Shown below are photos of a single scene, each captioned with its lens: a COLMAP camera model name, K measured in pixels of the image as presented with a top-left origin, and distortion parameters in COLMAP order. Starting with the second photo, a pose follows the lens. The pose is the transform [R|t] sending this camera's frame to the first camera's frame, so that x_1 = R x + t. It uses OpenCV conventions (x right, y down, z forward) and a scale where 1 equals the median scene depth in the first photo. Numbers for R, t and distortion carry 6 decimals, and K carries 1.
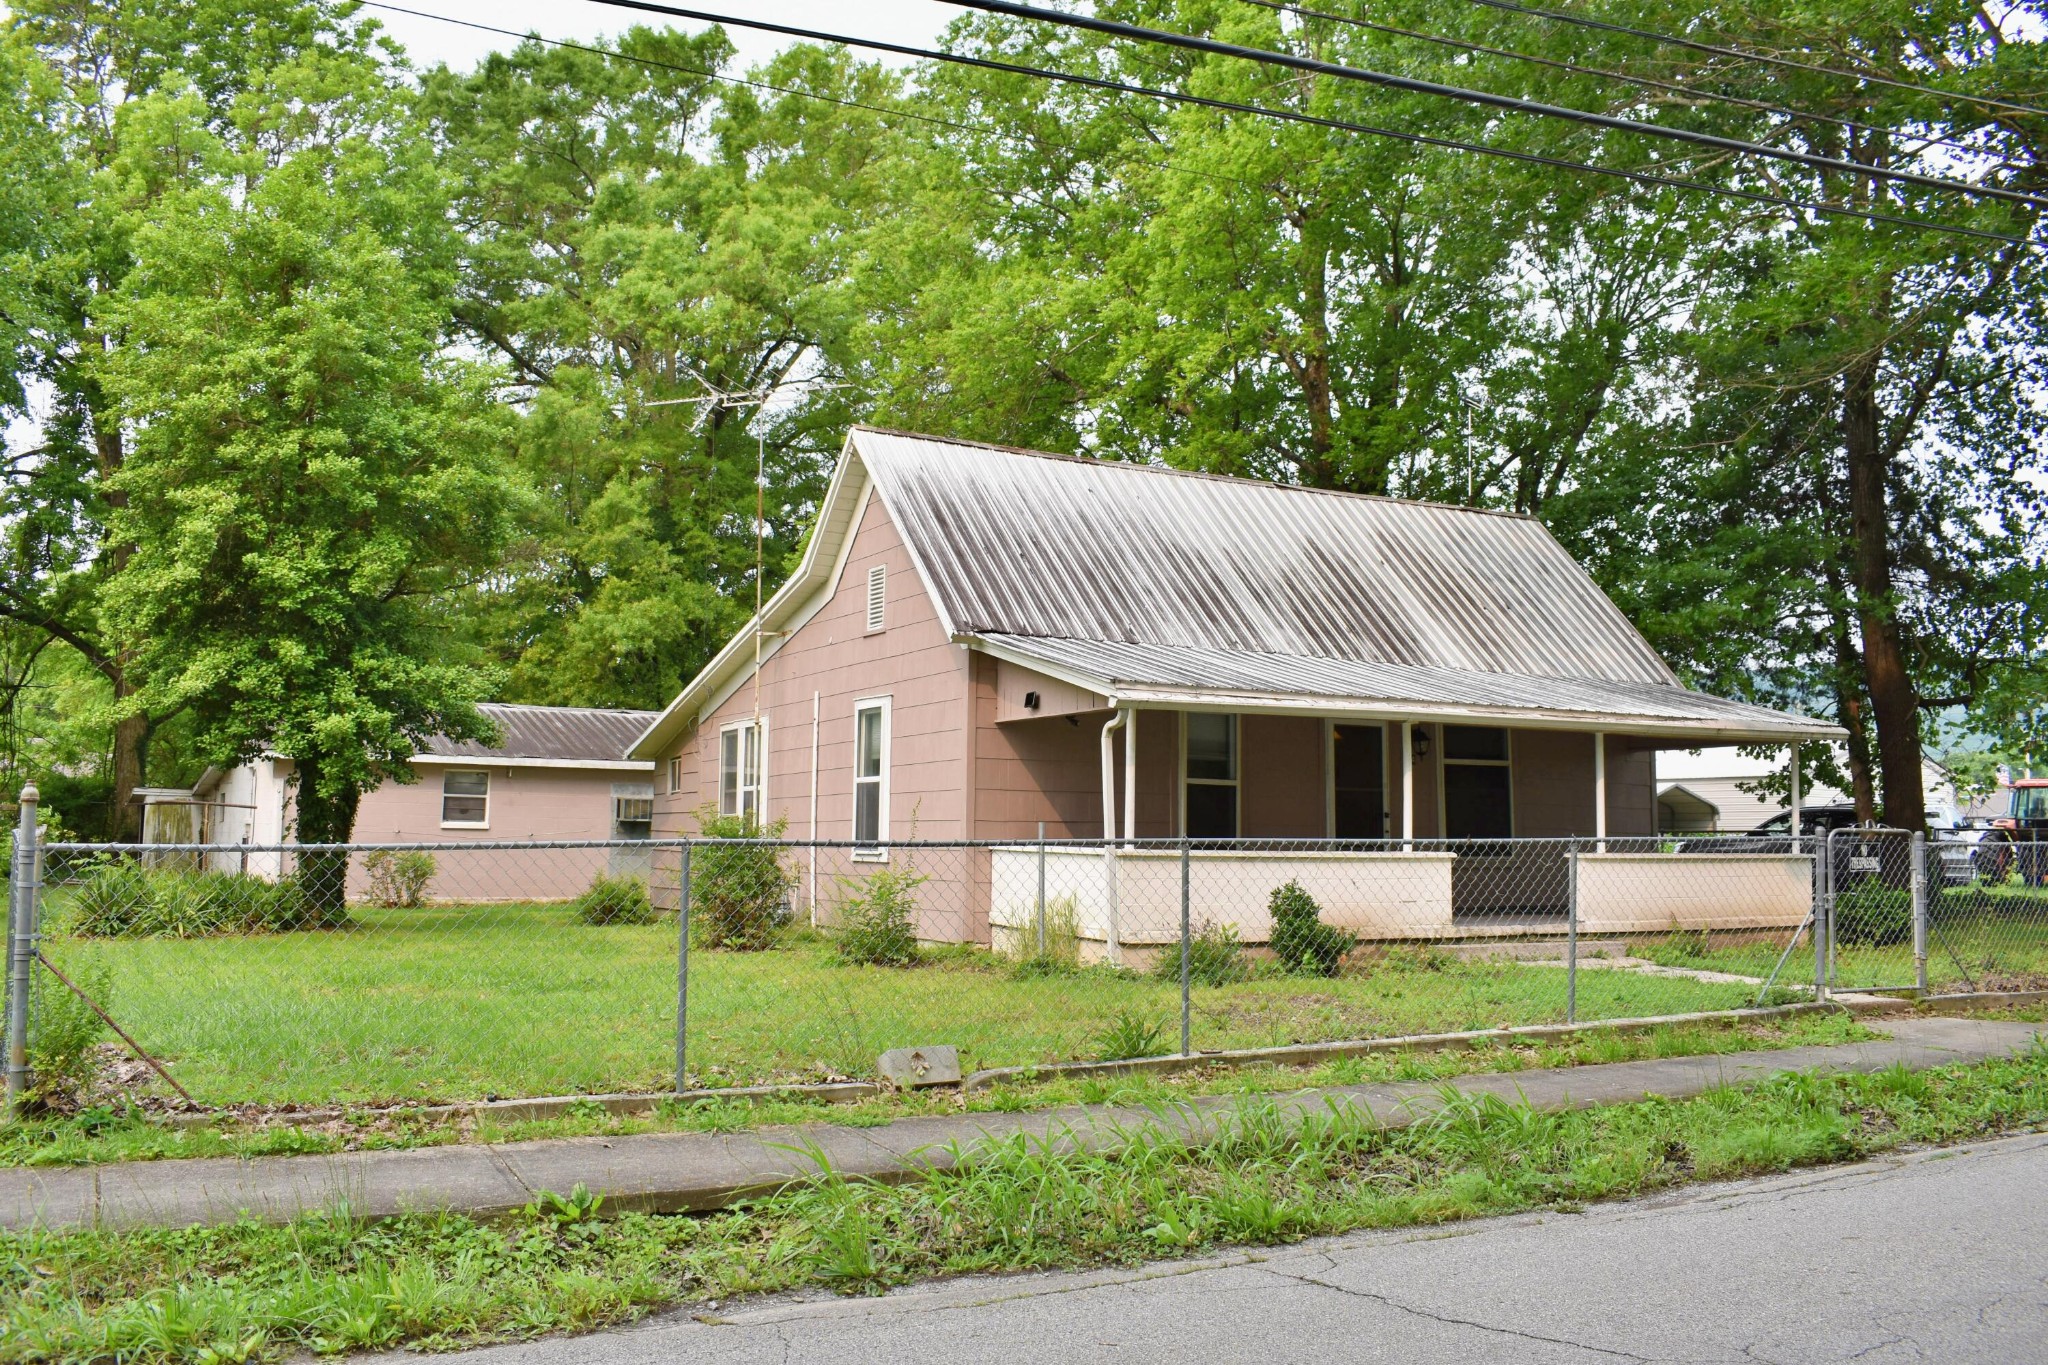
lens RADIAL K [[1686.2, 0, 1019.8], [0, 1686.2, 630.7], [0, 0, 1]] dist [-0.080225, 0.000827]
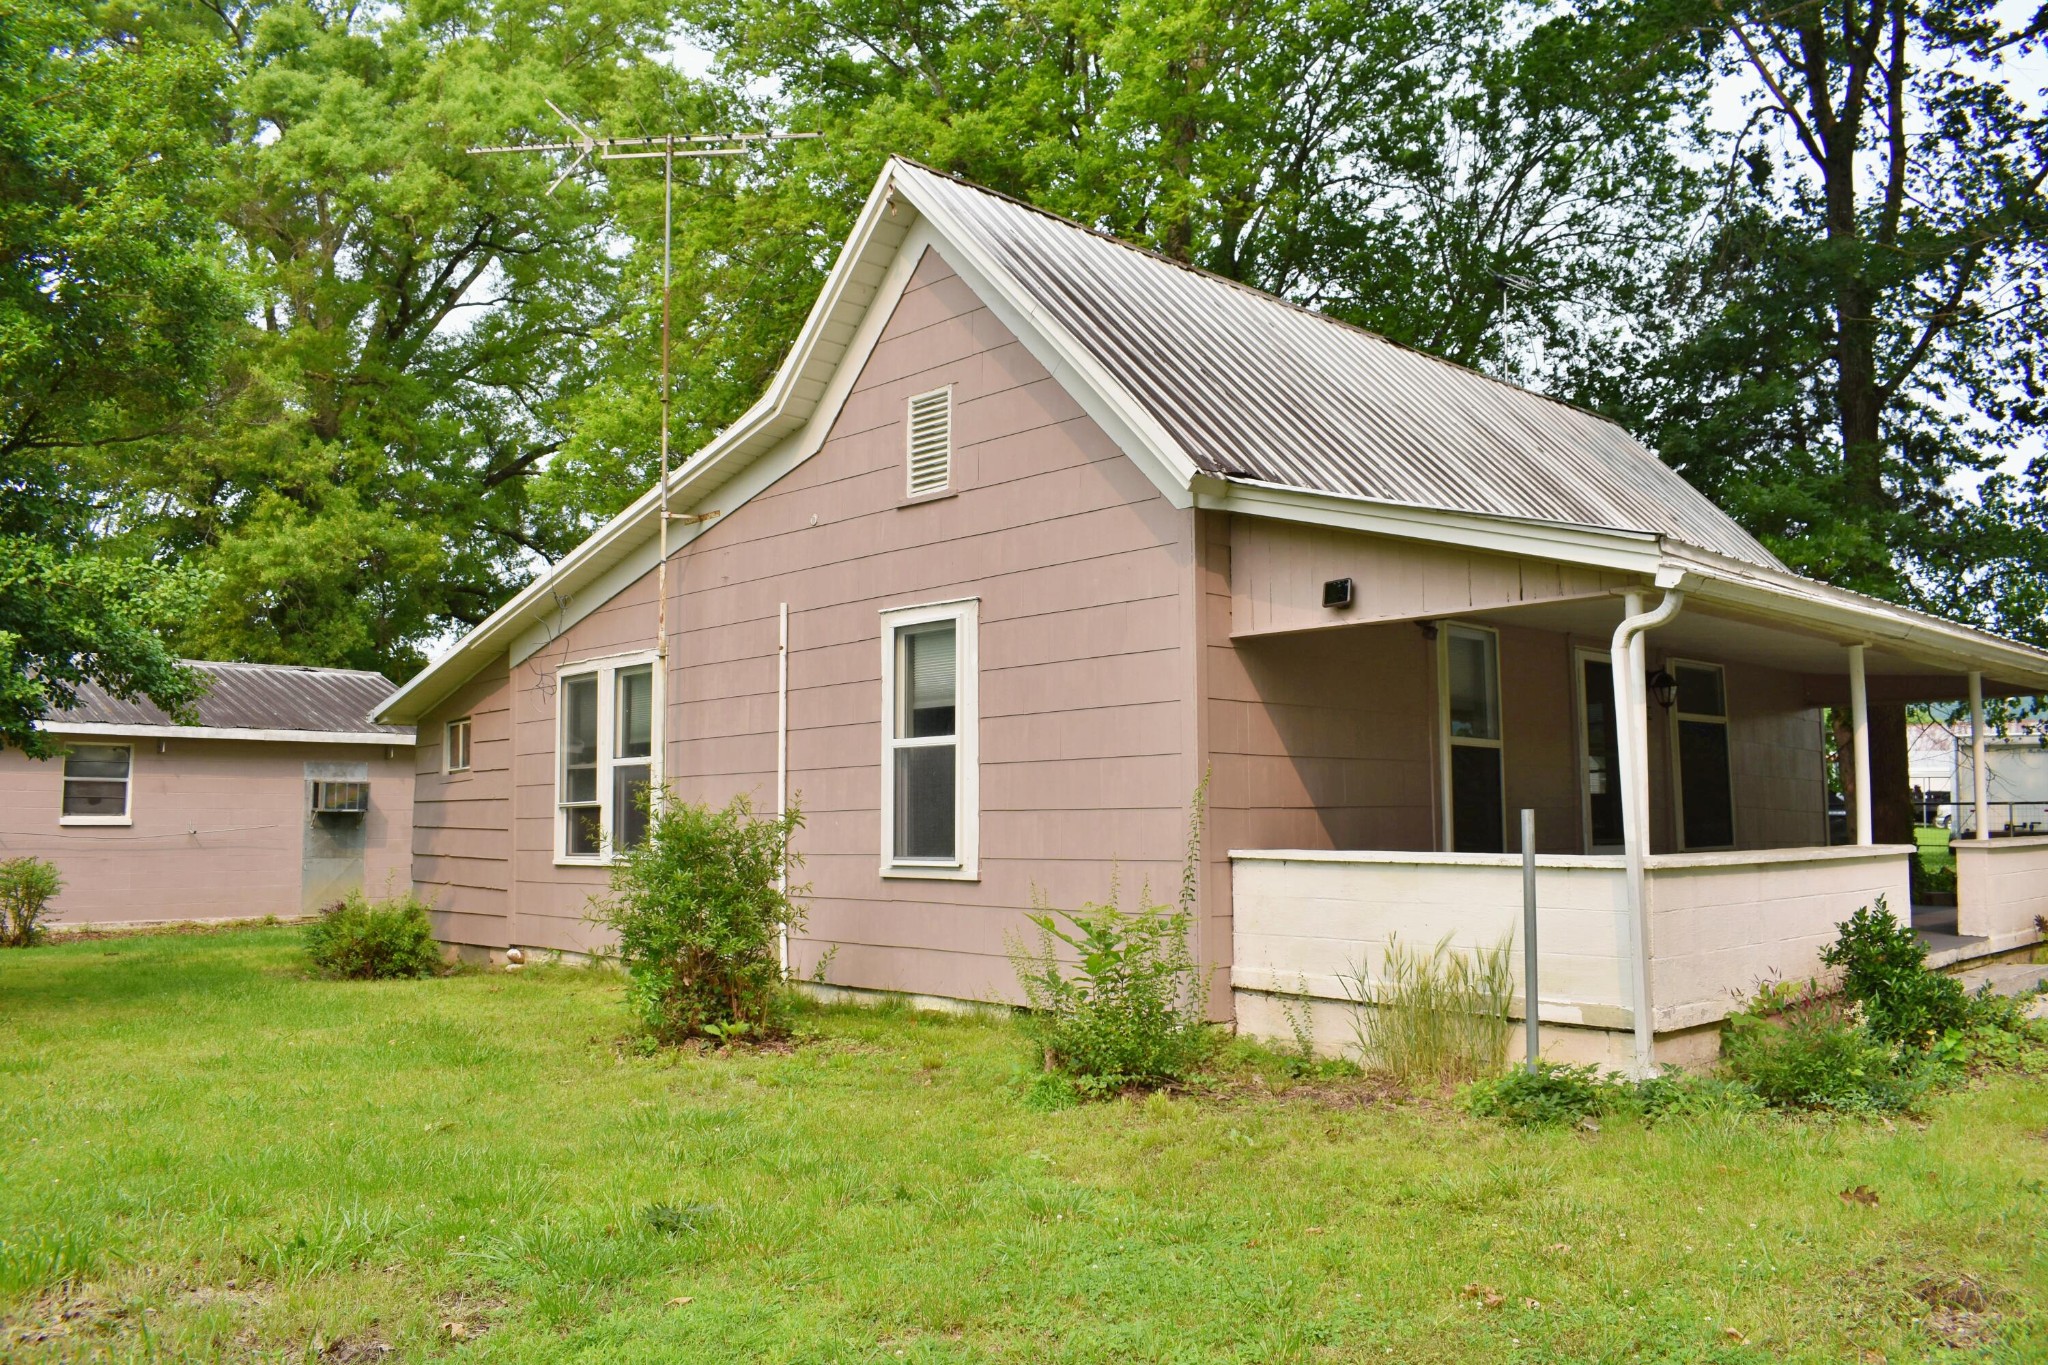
lens RADIAL K [[1534.2, 0, 1024.0], [0, 1534.2, 682.5], [0, 0, 1]] dist [-0.084453, 0.000192]
pose [[0.961592, 0.008408, 0.274355, -0.208170], [-0.017960, 0.999316, 0.032322, 0.049841], [-0.273896, -0.036008, 0.961085, 0.474577]]
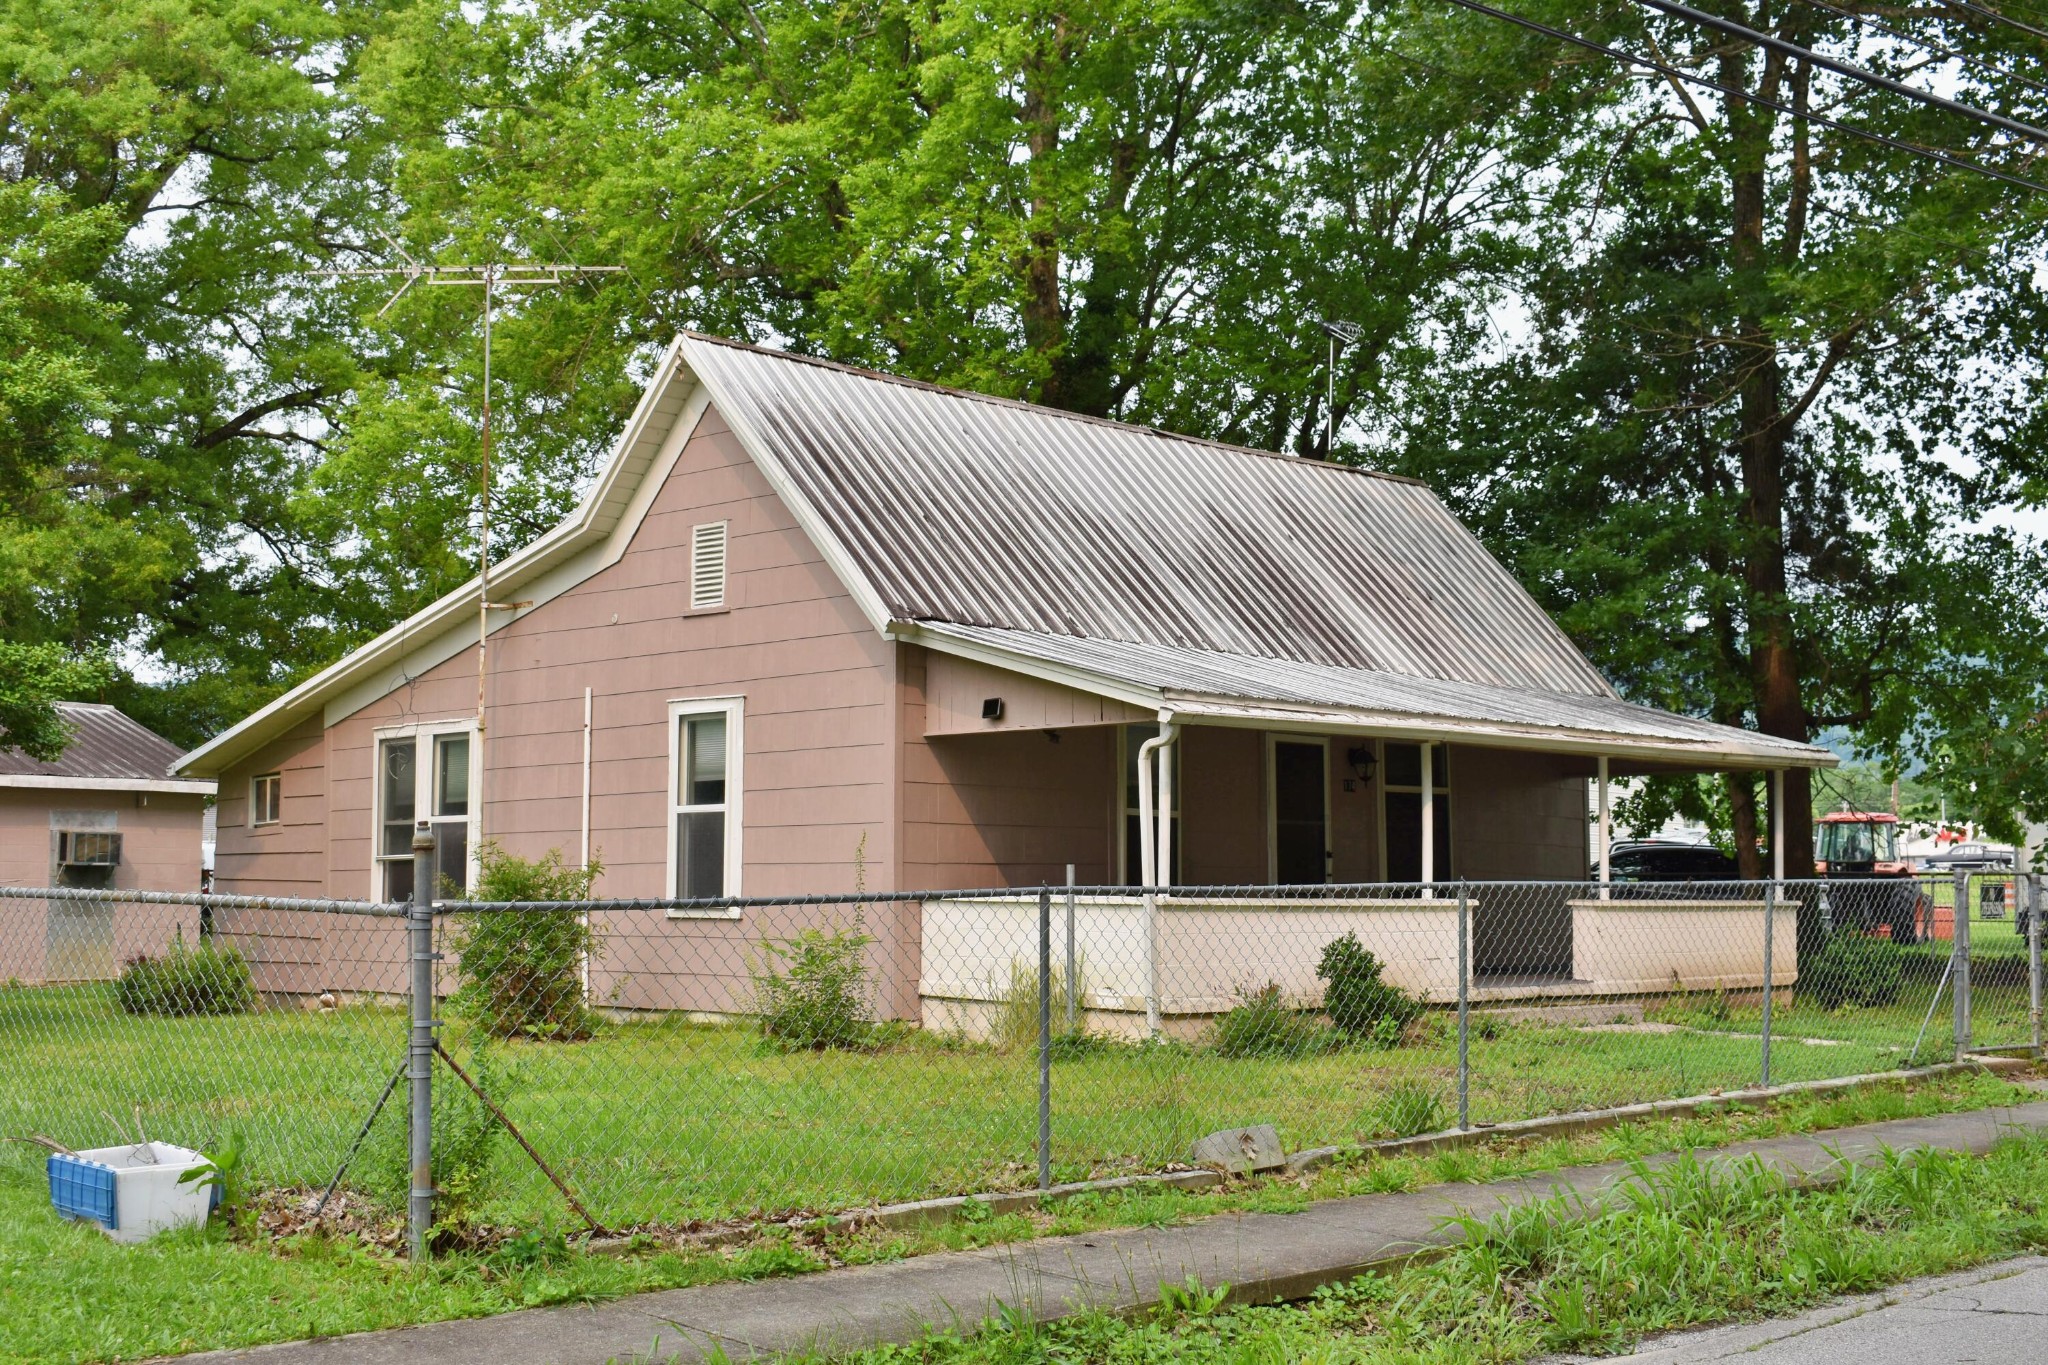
lens RADIAL K [[2447.4, 0, 1024.0], [0, 2447.4, 682.5], [0, 0, 1]] dist [-0.042689, 0.000219]
pose [[0.953849, 0.018061, 0.299742, -0.283339], [-0.029900, 0.998941, 0.034959, -0.009824], [-0.298793, -0.042308, 0.953380, -0.075747]]
